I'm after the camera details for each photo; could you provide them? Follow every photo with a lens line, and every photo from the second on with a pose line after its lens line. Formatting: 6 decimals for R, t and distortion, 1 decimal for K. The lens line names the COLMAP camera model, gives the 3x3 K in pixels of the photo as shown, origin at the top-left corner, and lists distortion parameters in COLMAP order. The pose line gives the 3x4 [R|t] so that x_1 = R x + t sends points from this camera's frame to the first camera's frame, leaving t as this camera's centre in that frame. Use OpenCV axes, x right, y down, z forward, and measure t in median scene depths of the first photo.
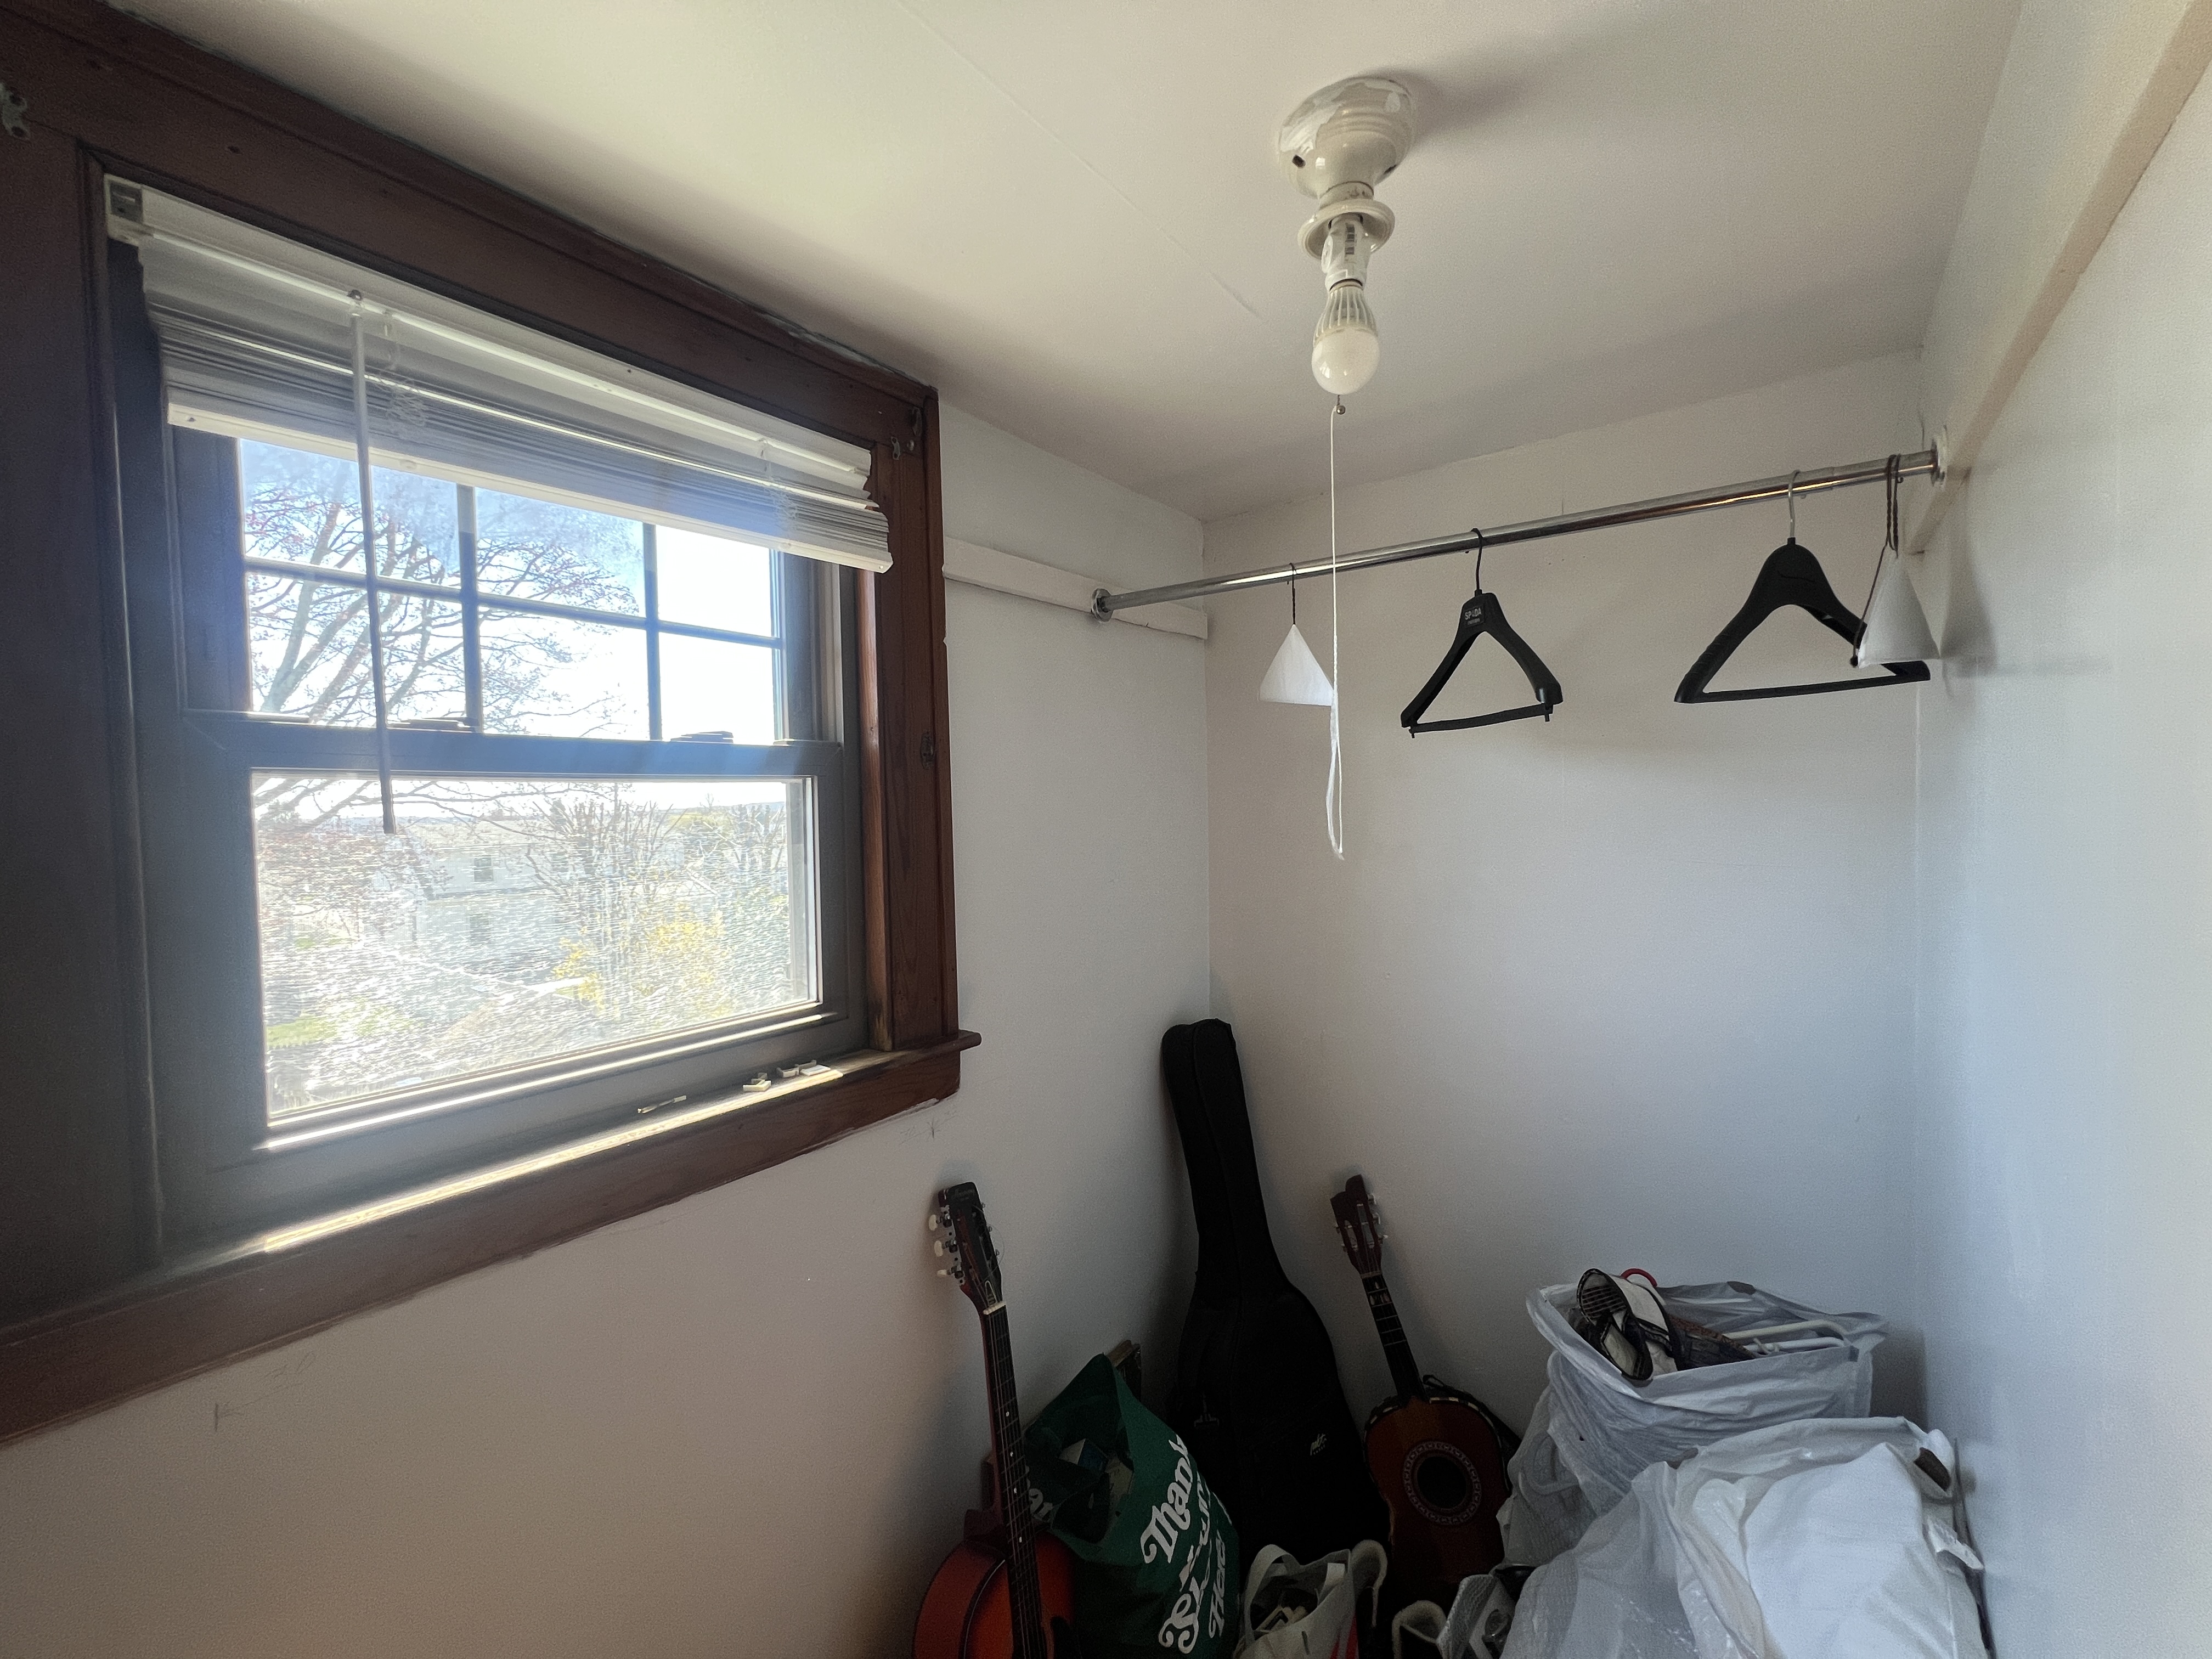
lens RADIAL K [[885.3, 0, 1106.9], [0, 885.3, 830.0], [0, 0, 1]] dist [-0.004975, 0.001253]
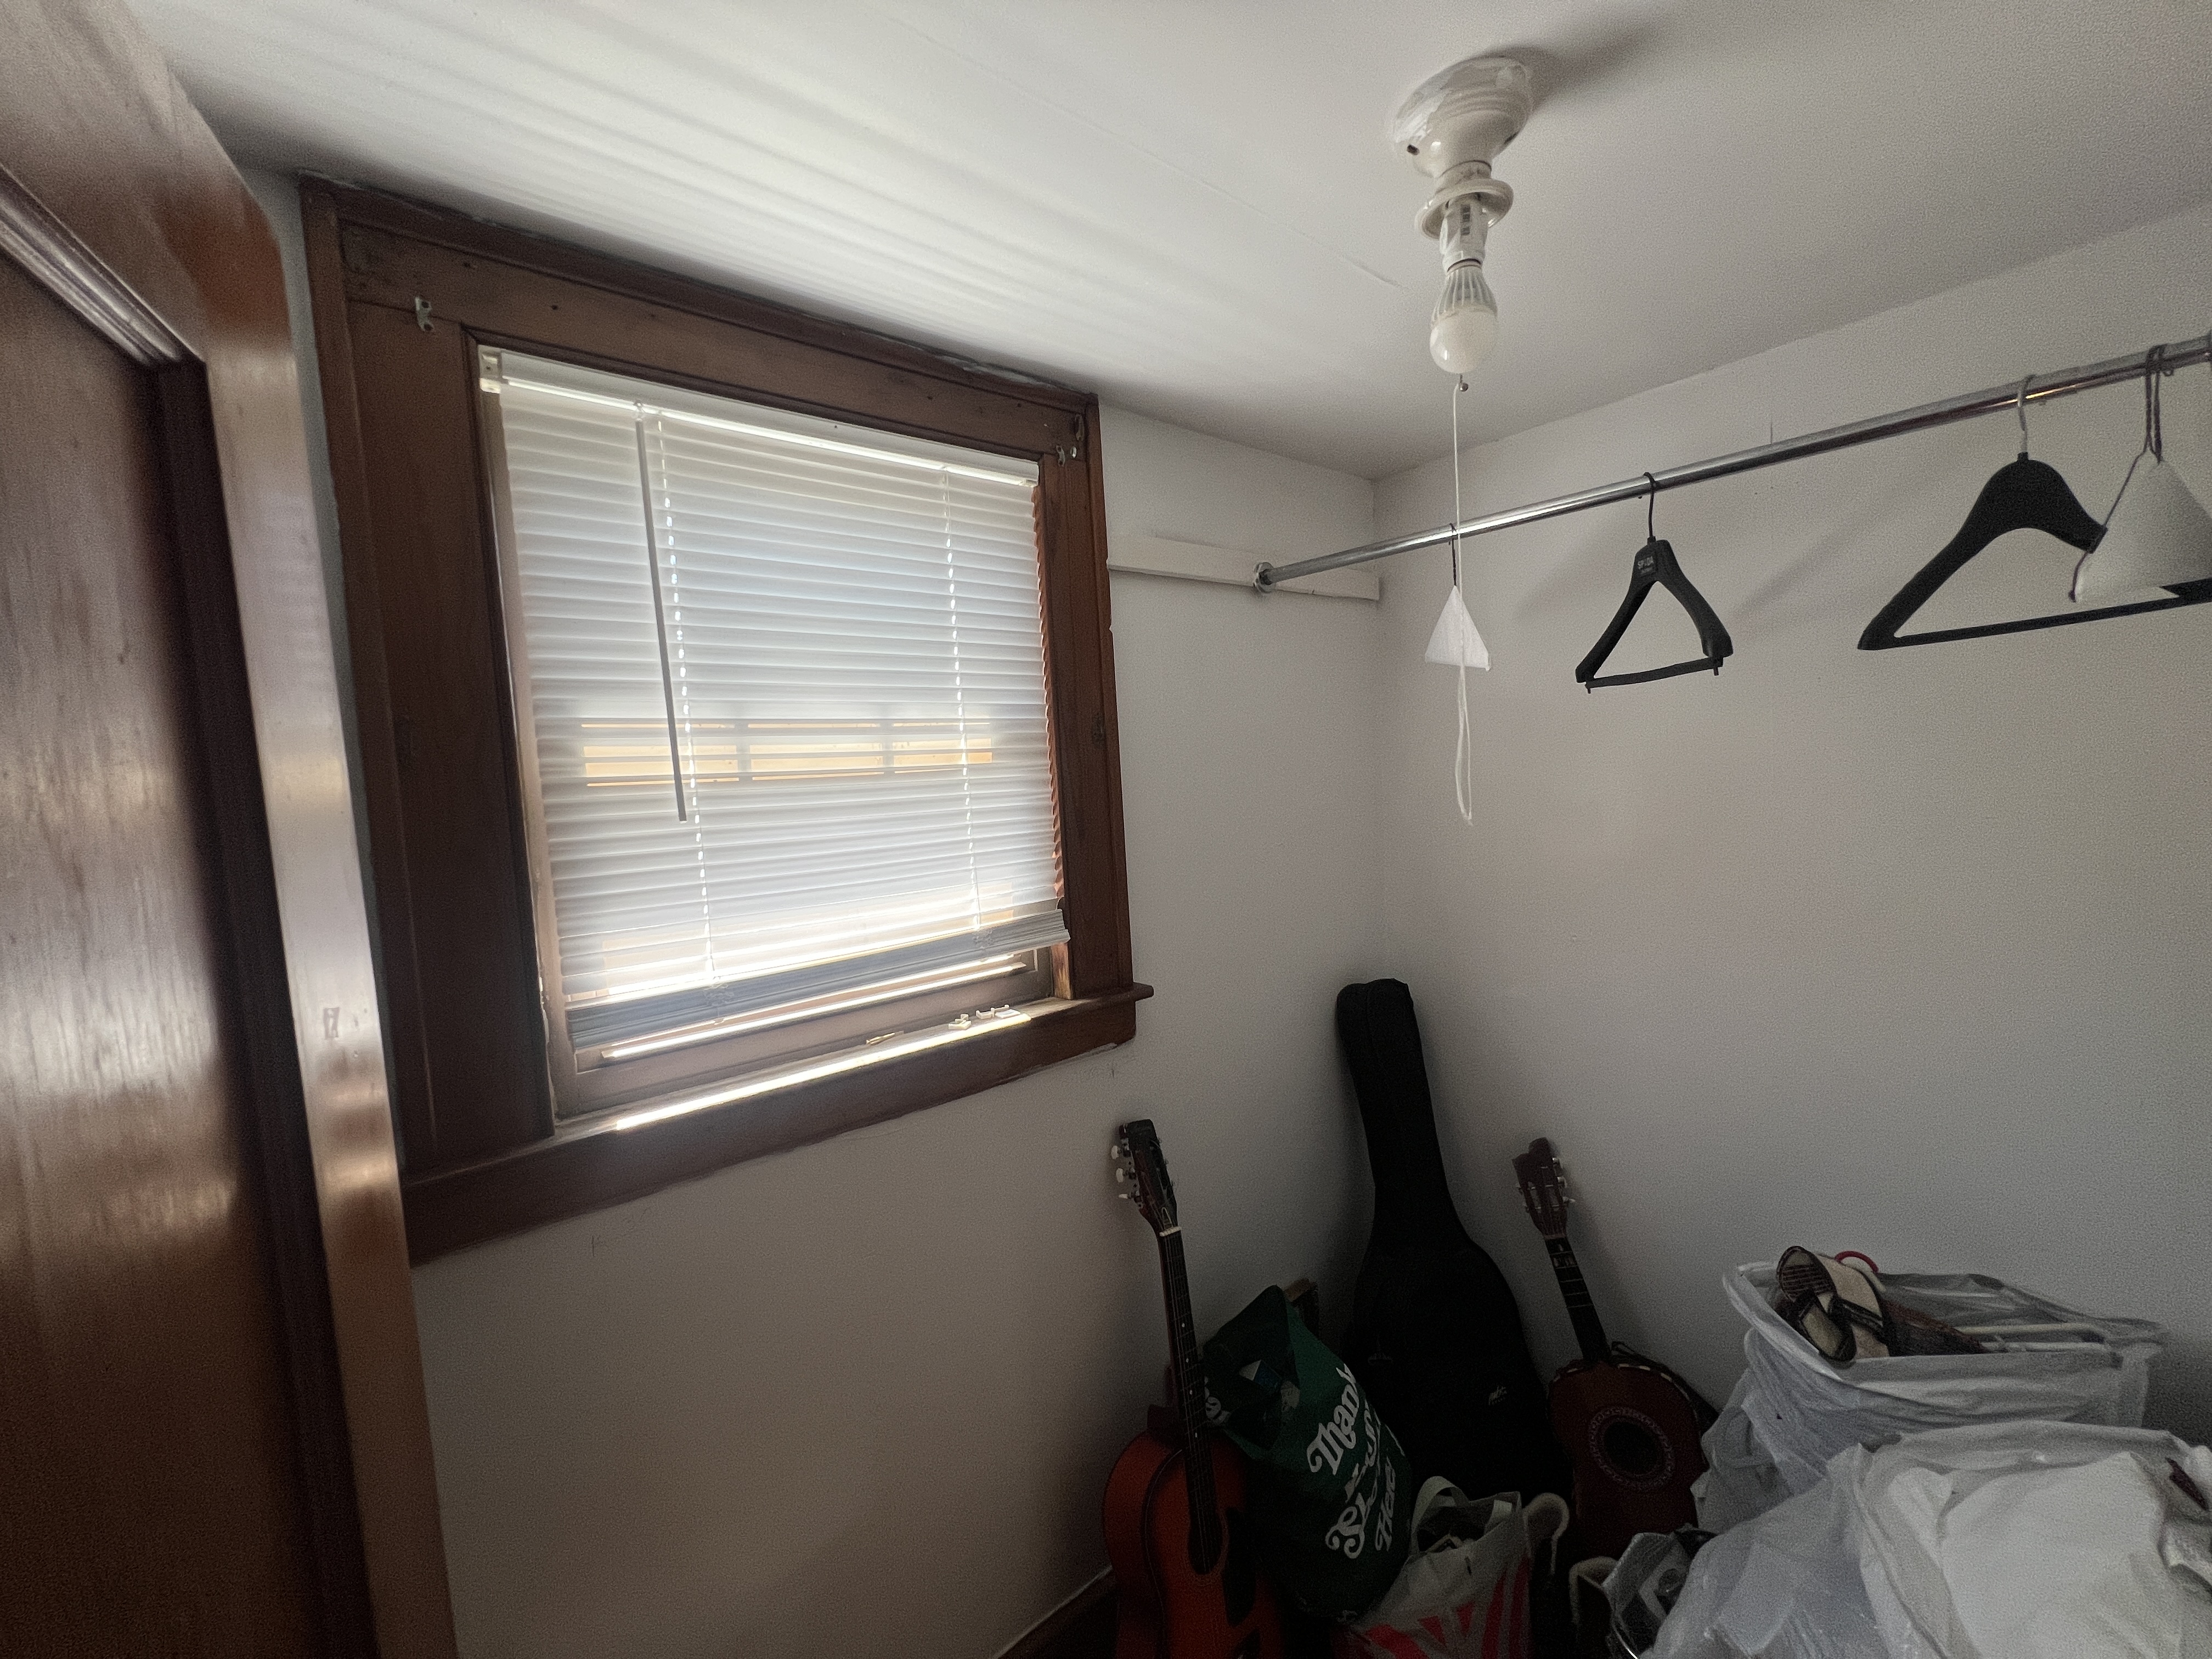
lens RADIAL K [[885.3, 0, 1108.8], [0, 885.3, 826.8], [0, 0, 1]] dist [-0.004975, 0.001253]
pose [[0.973724, -0.018990, -0.226938, 0.061578], [0.028438, 0.998856, 0.038436, -0.012294], [0.225948, -0.043879, 0.973151, -0.079109]]
